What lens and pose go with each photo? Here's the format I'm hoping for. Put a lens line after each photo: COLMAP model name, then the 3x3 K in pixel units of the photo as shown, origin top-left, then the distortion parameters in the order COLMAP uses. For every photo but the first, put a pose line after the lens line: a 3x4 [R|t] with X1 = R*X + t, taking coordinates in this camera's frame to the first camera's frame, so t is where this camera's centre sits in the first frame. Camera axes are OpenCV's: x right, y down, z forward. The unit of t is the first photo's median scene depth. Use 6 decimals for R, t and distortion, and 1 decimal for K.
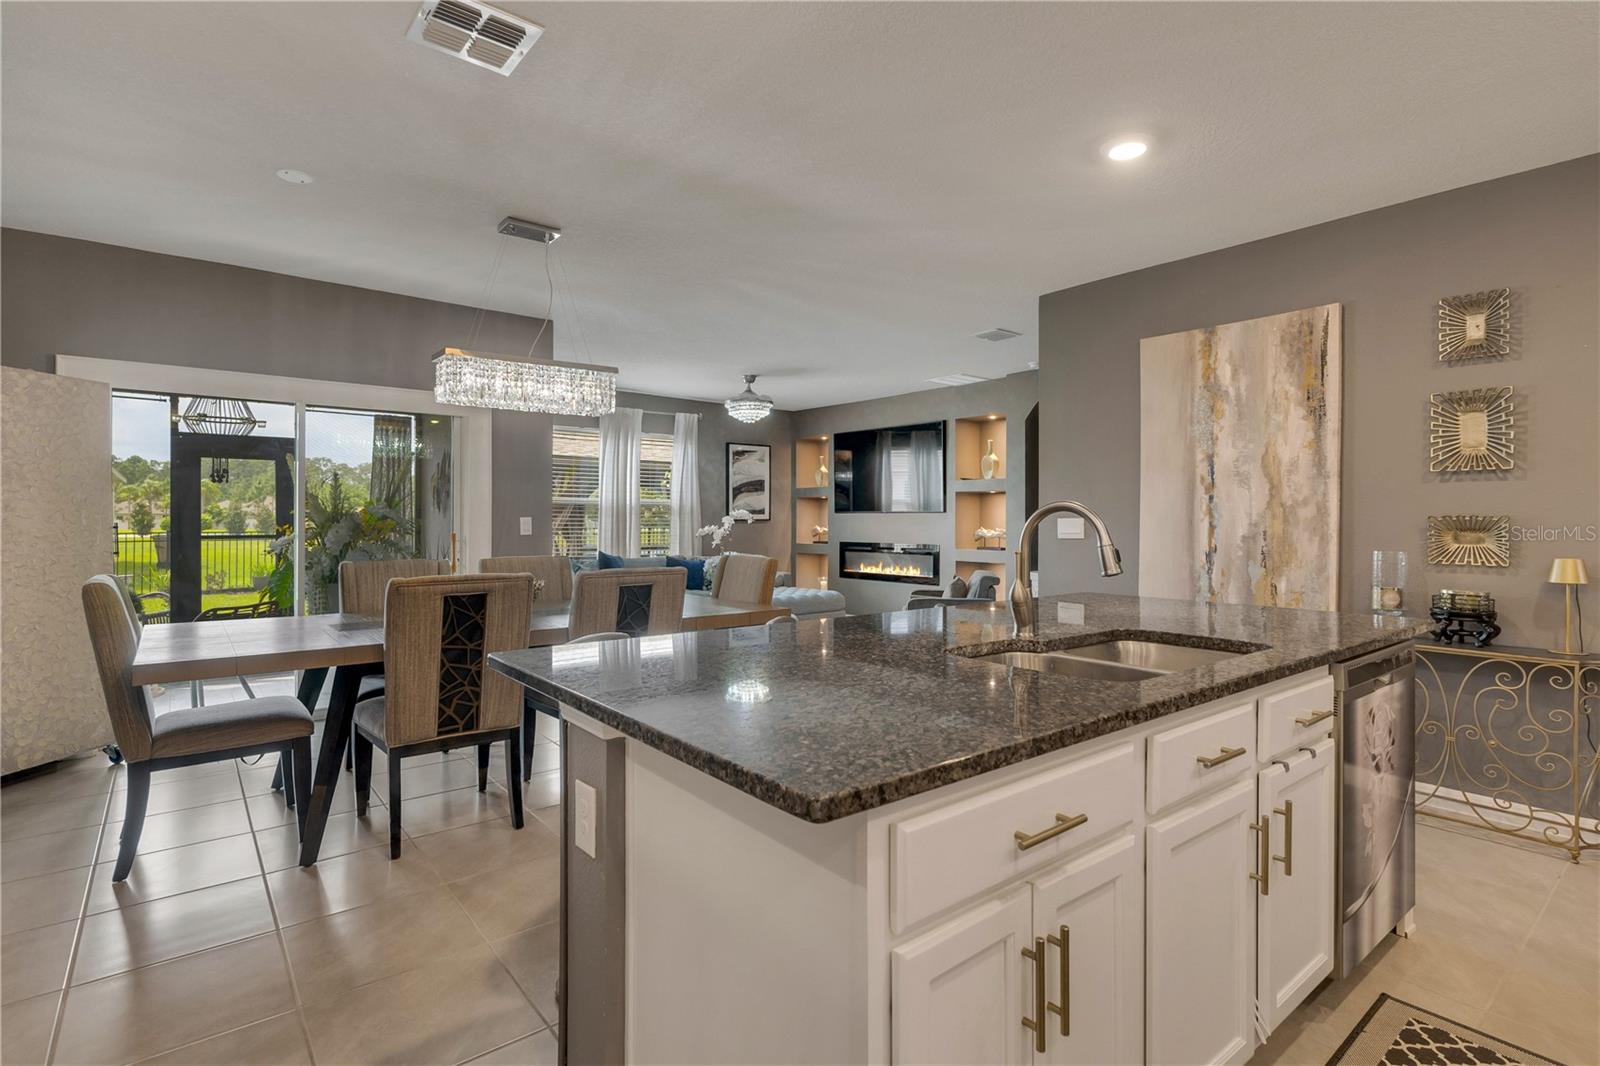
lens RADIAL K [[760.1, 0, 792.0], [0, 760.1, 526.7], [0, 0, 1]] dist [-0.002103, -0.000654]
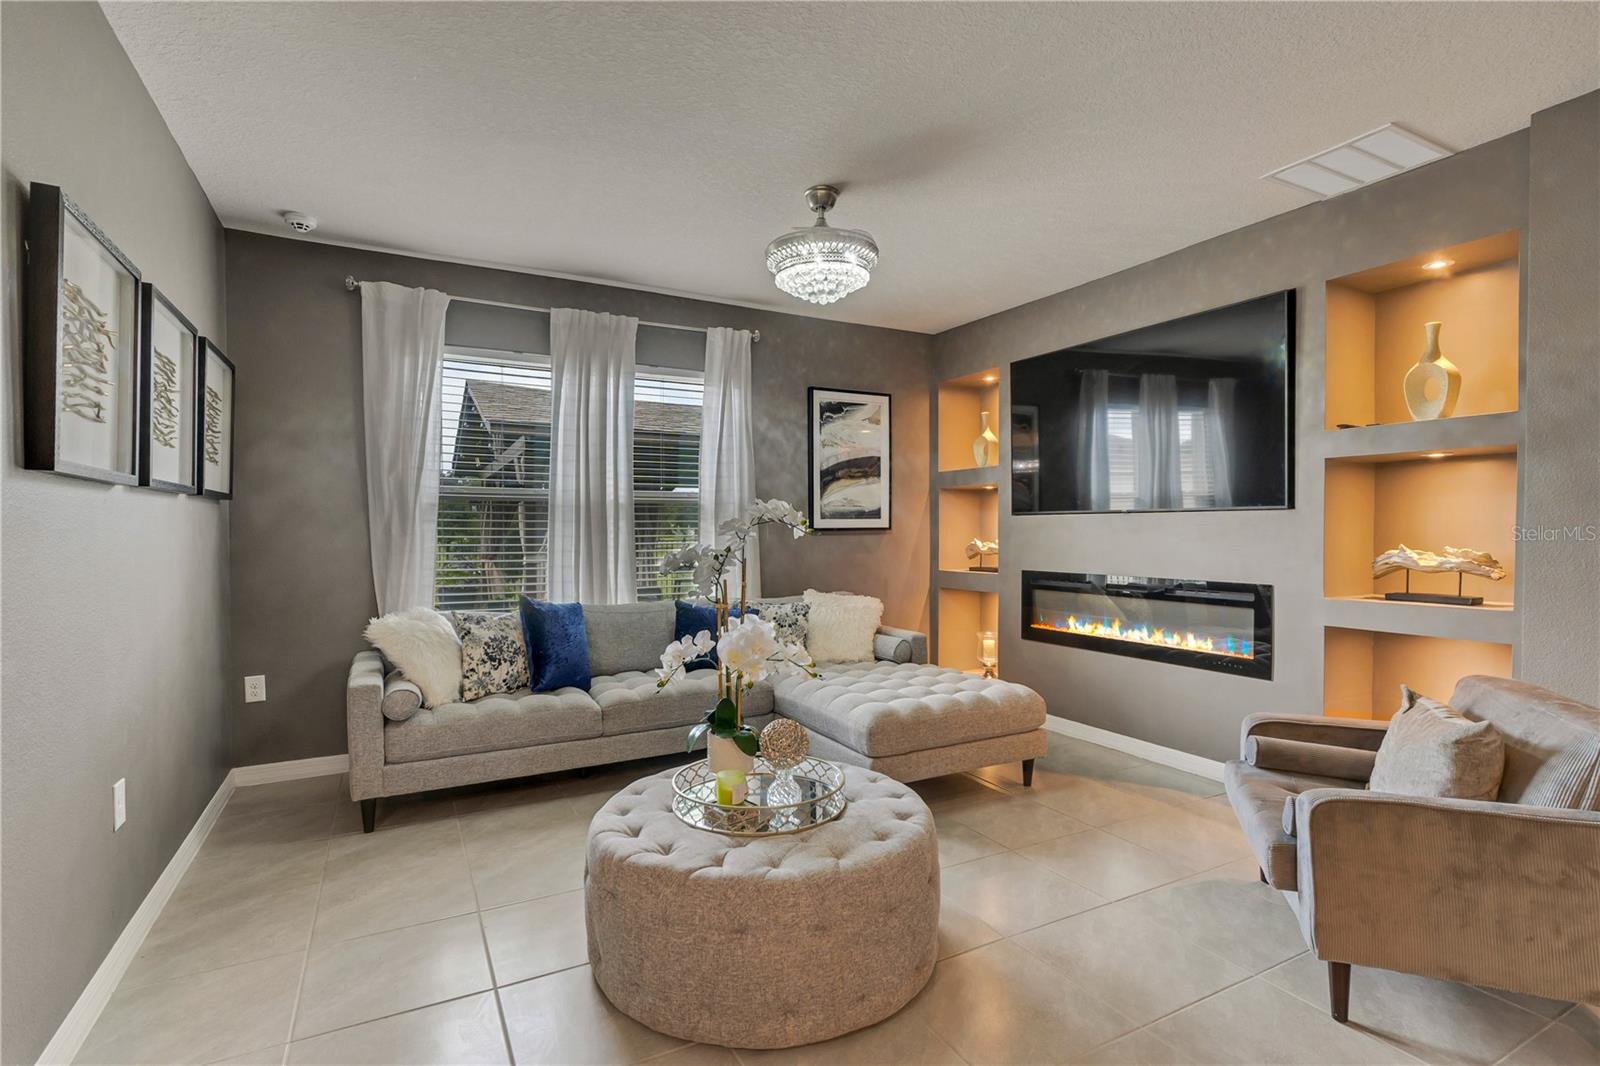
lens RADIAL K [[768.3, 0, 809.4], [0, 768.3, 532.0], [0, 0, 1]] dist [-0.001642, -0.000189]
pose [[0.985666, -0.002868, -0.168682, 0.007657], [0.001822, 0.999978, -0.006353, -0.003164], [0.168697, 0.005954, 0.985650, 0.452124]]
